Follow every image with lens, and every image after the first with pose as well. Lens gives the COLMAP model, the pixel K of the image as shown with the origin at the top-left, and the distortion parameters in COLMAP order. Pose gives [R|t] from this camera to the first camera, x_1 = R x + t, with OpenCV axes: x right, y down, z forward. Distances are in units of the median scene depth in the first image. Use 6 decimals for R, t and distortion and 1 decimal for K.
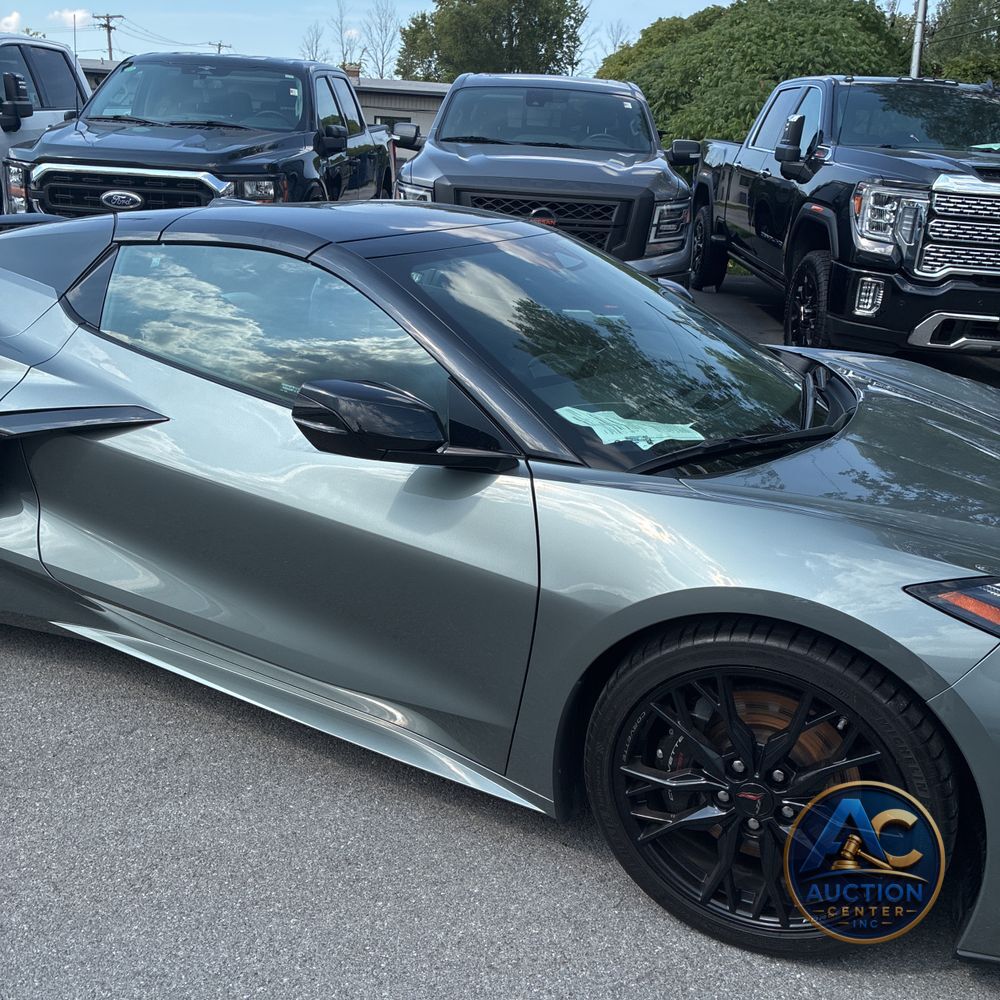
lens RADIAL K [[1017.1, 0, 504.0], [0, 1017.1, 493.2], [0, 0, 1]] dist [0.014517, 0.000000]
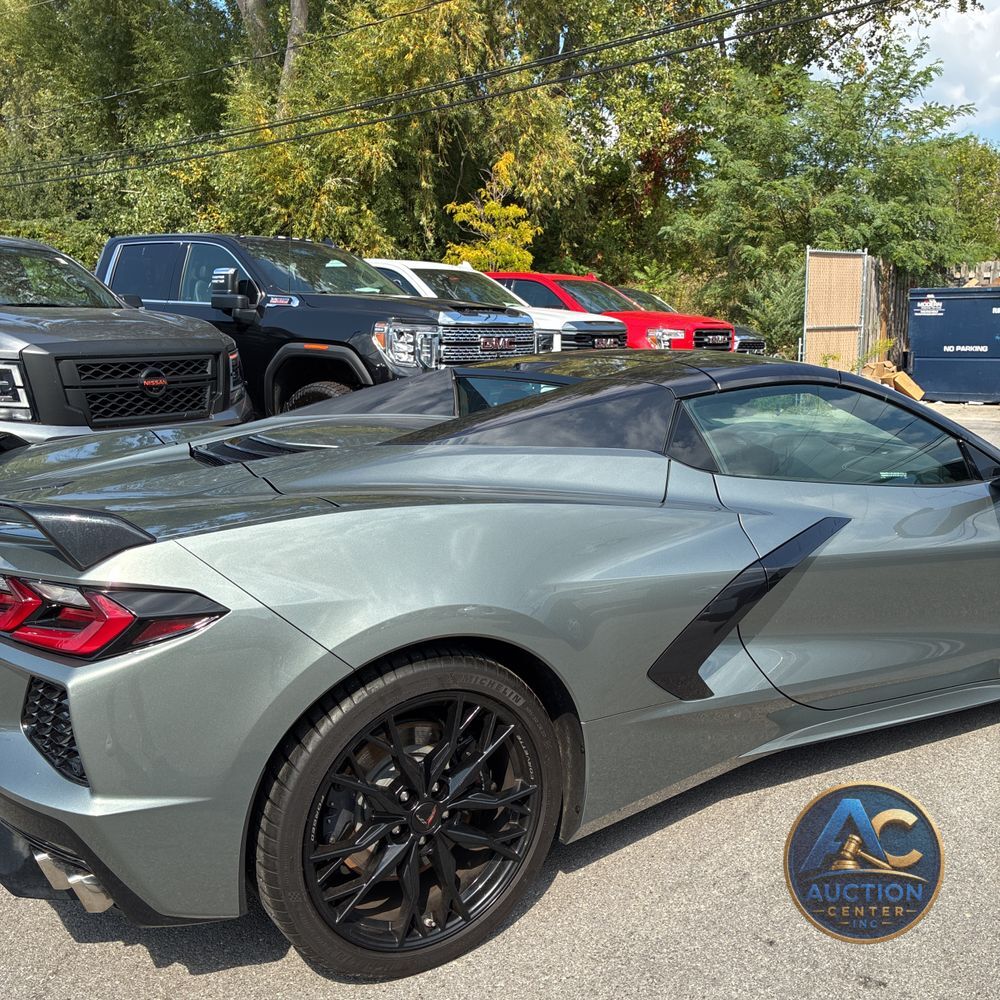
lens RADIAL K [[1017.1, 0, 499.0], [0, 1017.1, 496.6], [0, 0, 1]] dist [0.014517, 0.000000]
pose [[0.558014, -0.200625, 0.805214, -0.480772], [0.300648, 0.953289, 0.029169, -0.081527], [-0.773454, 0.225809, 0.592266, 0.181756]]
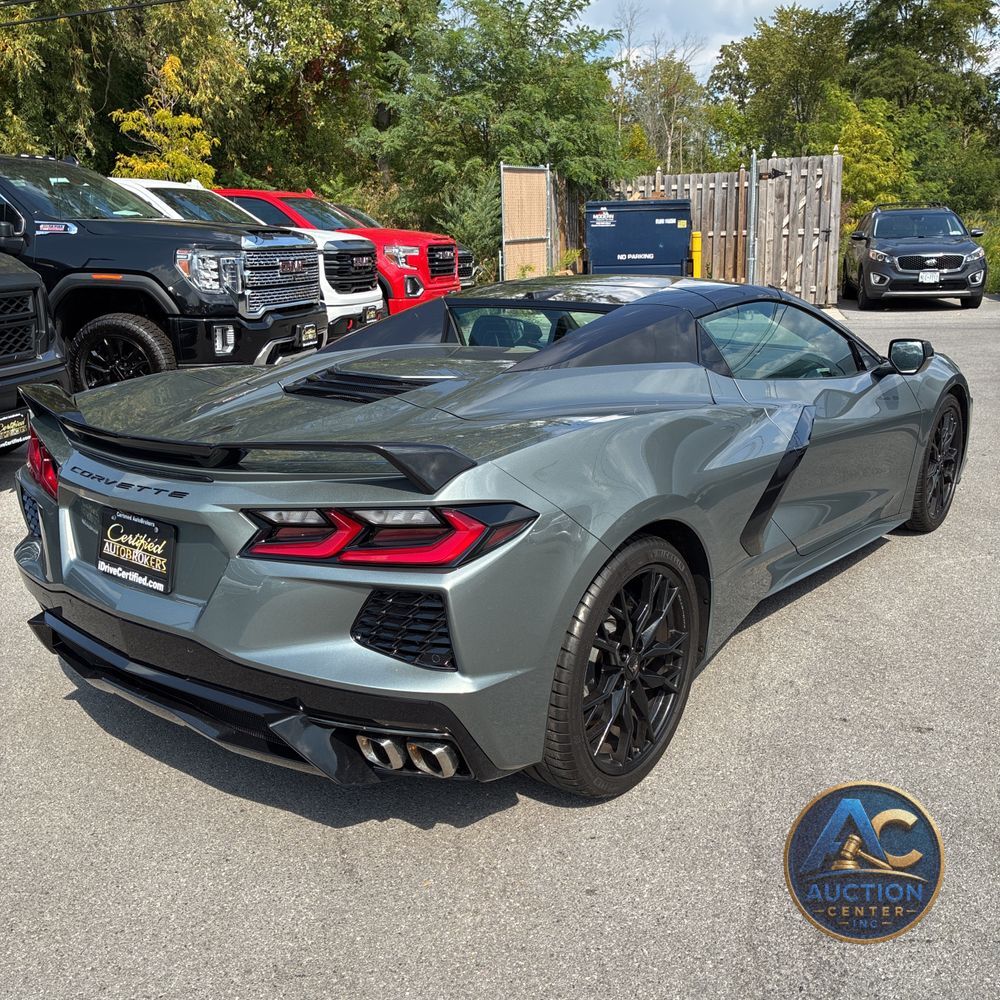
lens RADIAL K [[1017.1, 0, 506.8], [0, 1017.1, 492.0], [0, 0, 1]] dist [0.014517, 0.000000]
pose [[0.230449, -0.306520, 0.923547, -0.602632], [0.345697, 0.912970, 0.216749, -0.142787], [-0.909608, 0.269318, 0.316356, 0.298902]]
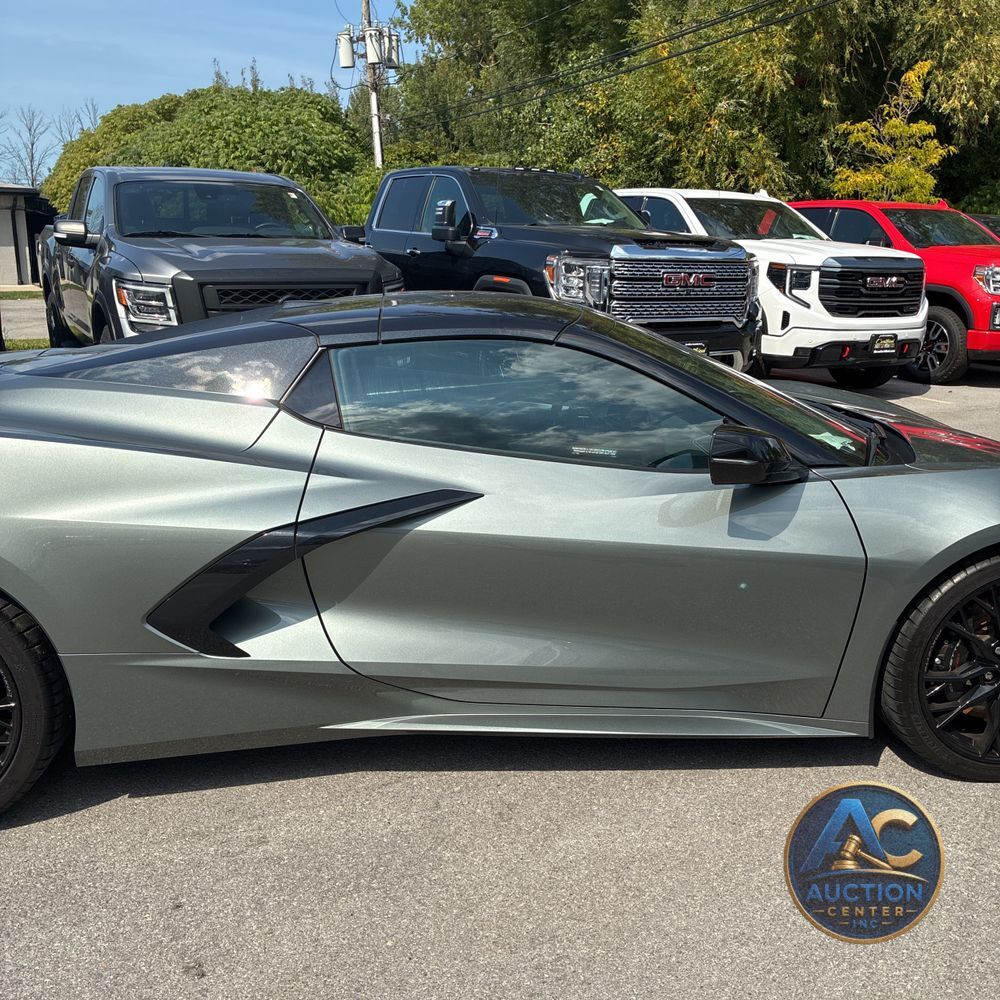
lens RADIAL K [[1017.1, 0, 502.0], [0, 1017.1, 499.6], [0, 0, 1]] dist [0.014517, 0.000000]
pose [[0.863777, -0.168433, 0.474889, -0.256167], [0.199460, 0.979787, -0.015290, -0.014627], [-0.462714, 0.107928, 0.879913, 0.008116]]
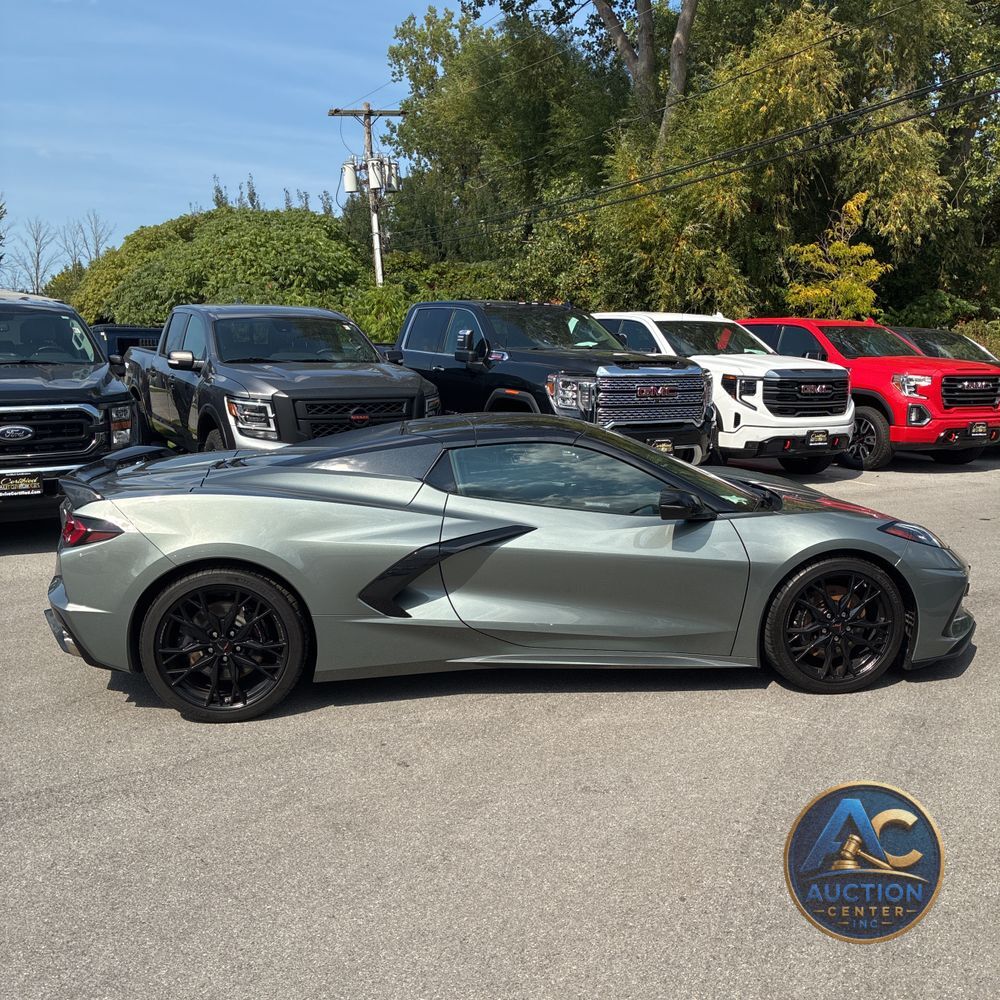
lens RADIAL K [[1017.1, 0, 494.0], [0, 1017.1, 494.3], [0, 0, 1]] dist [0.014517, 0.000000]
pose [[0.858107, -0.130857, 0.496517, -0.426486], [0.209837, 0.971919, -0.106503, 0.017320], [-0.468638, 0.195578, 0.861469, -0.214051]]
